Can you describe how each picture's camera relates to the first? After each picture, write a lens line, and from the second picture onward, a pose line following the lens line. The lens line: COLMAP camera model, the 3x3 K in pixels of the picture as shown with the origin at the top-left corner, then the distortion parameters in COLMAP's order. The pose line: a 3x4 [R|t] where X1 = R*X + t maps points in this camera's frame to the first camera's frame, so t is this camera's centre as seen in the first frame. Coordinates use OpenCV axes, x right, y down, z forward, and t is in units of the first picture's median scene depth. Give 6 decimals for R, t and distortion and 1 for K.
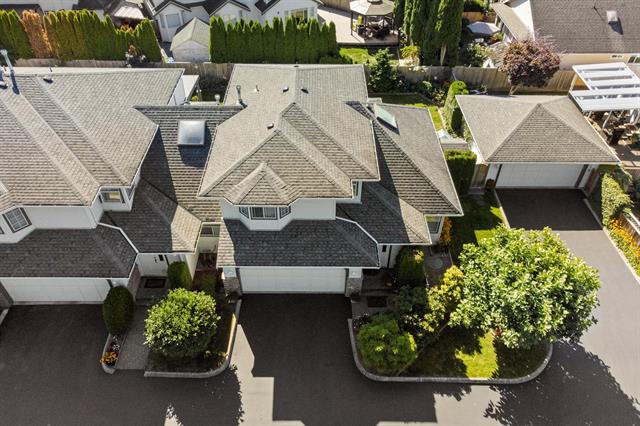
lens RADIAL K [[468.6, 0, 316.1], [0, 468.6, 224.7], [0, 0, 1]] dist [0.003081, 0.008967]
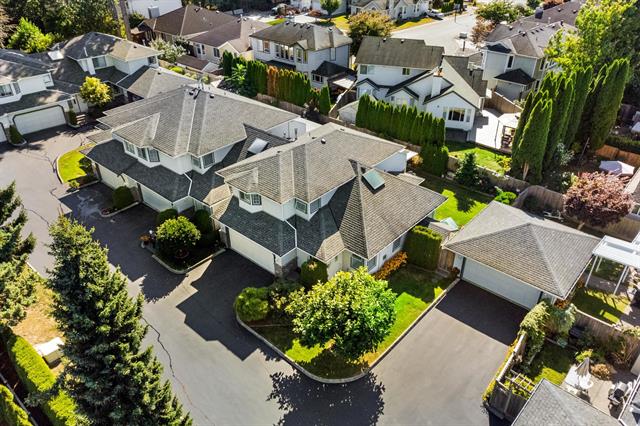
lens RADIAL K [[468.6, 0, 316.1], [0, 468.6, 224.7], [0, 0, 1]] dist [0.003081, 0.008967]
pose [[0.749476, 0.364905, -0.552386, 0.934825], [-0.453182, 0.891031, -0.026264, -0.009194], [0.482610, 0.270015, 0.833174, -0.167694]]
